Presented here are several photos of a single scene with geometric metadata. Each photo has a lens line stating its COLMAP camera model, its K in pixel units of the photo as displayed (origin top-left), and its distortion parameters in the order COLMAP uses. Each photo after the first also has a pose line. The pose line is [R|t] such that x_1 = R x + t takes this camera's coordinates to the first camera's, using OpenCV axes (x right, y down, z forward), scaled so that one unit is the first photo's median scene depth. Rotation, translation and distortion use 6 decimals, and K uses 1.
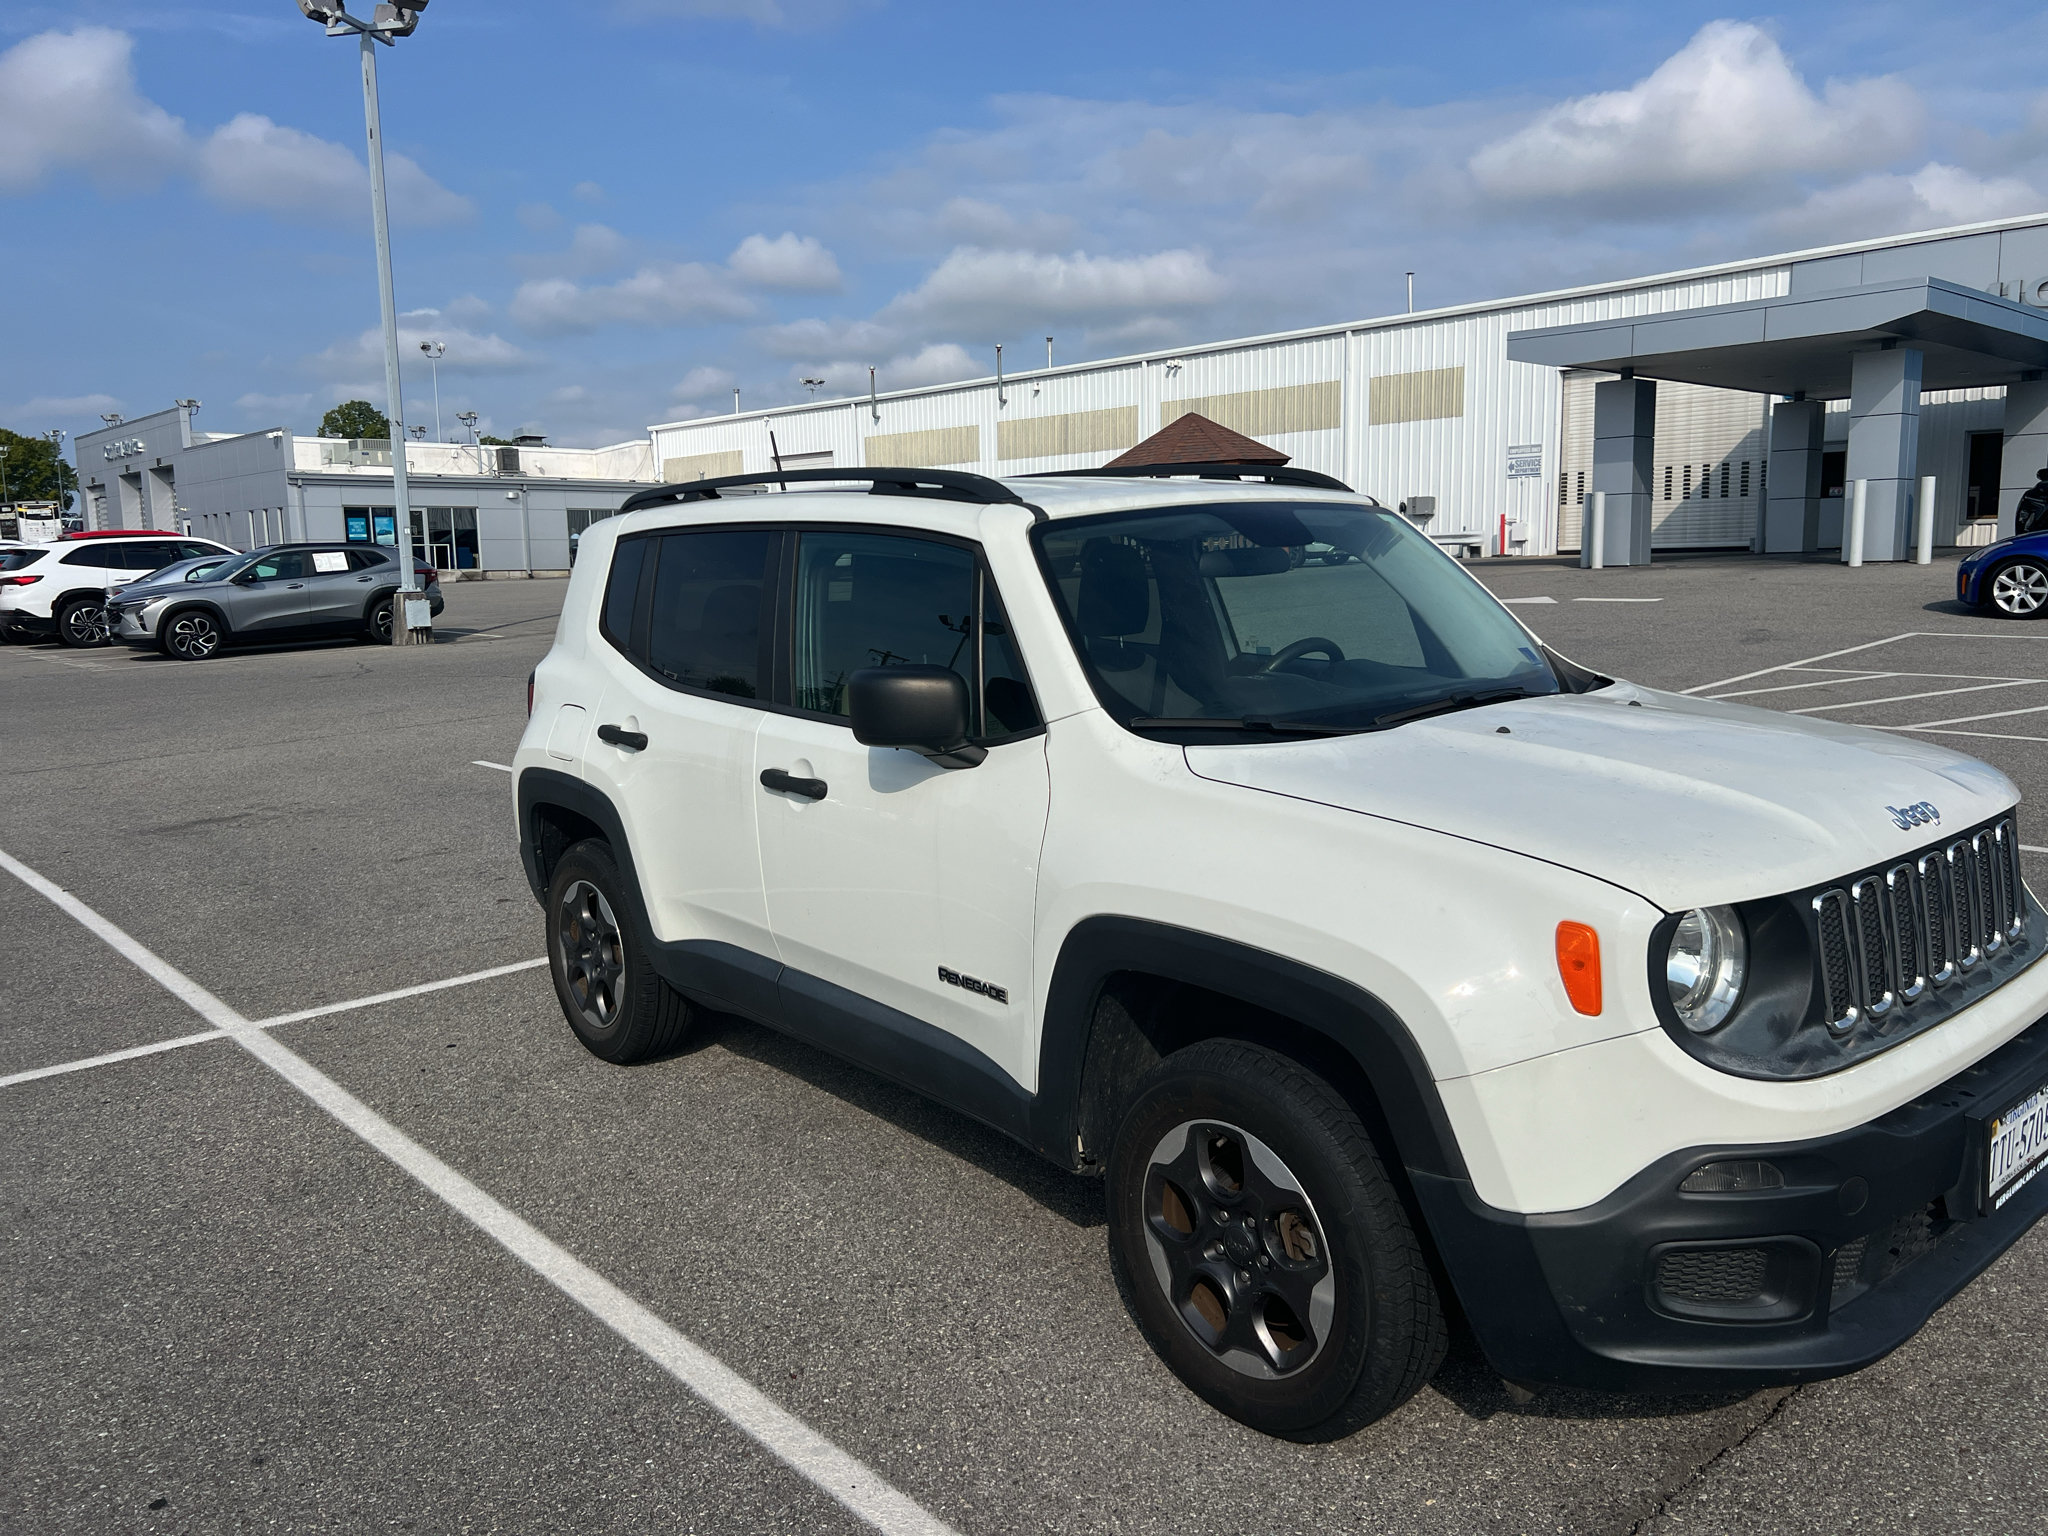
lens RADIAL K [[1522.9, 0, 1024.0], [0, 1522.9, 768.0], [0, 0, 1]] dist [0.054249, -0.057153]
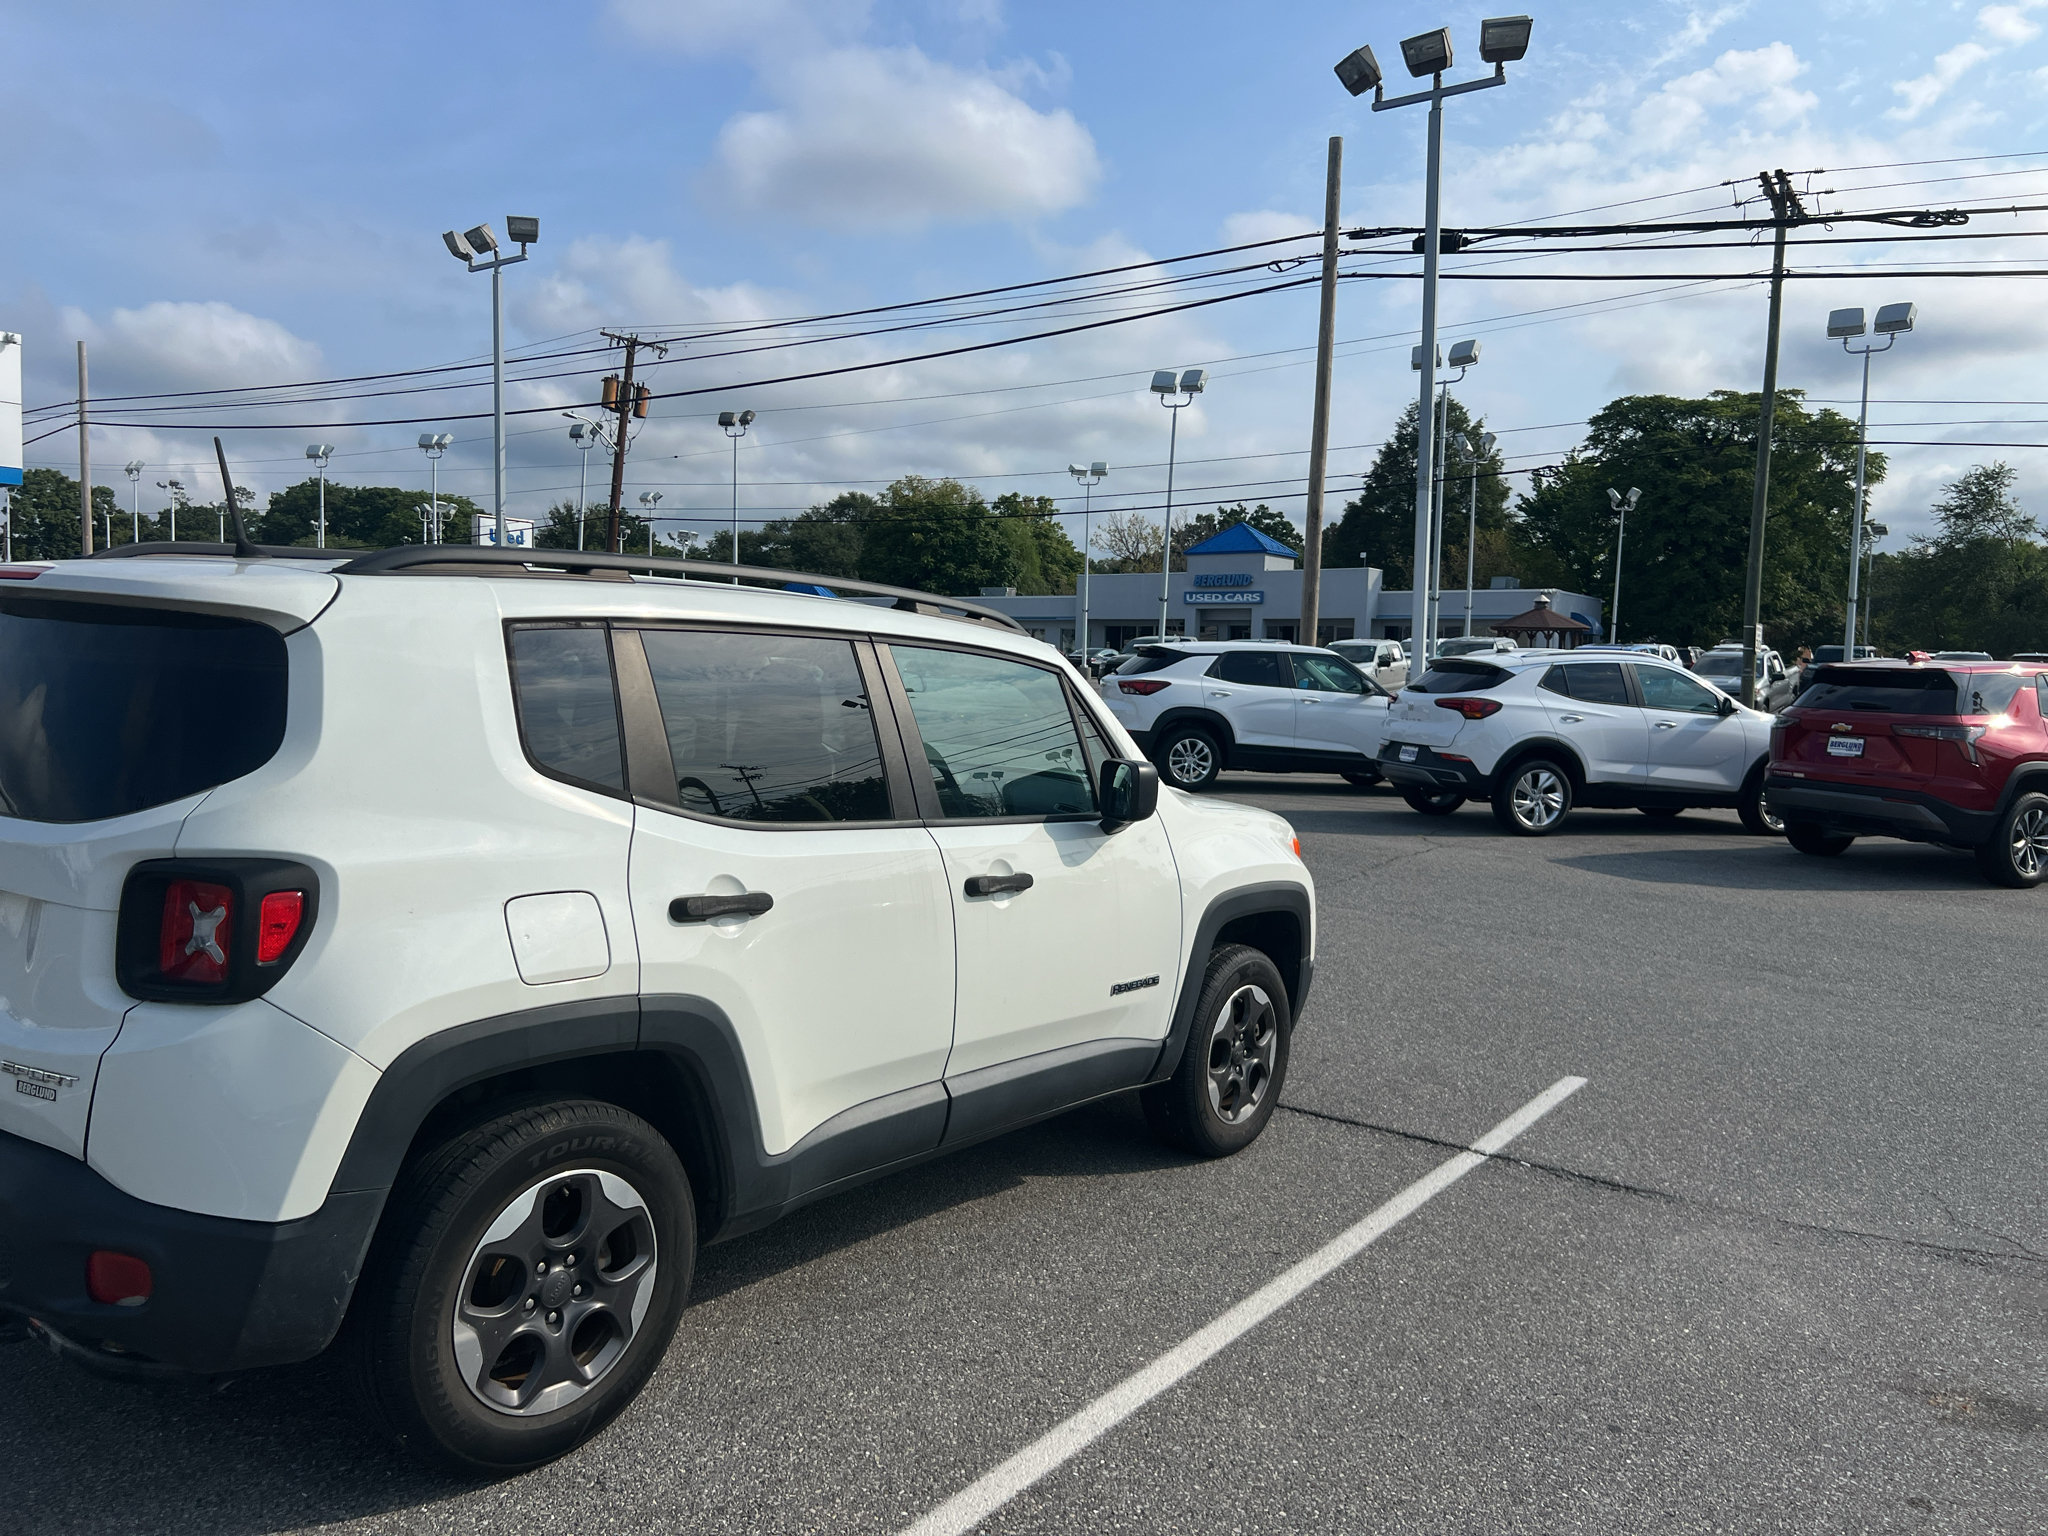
lens RADIAL K [[1522.9, 0, 1024.0], [0, 1522.9, 768.0], [0, 0, 1]] dist [0.054249, -0.057153]
pose [[-0.215240, -0.049789, 0.975291, -1.214475], [0.106692, 0.991522, 0.074164, -0.150627], [-0.970715, 0.120019, -0.208104, 1.219133]]
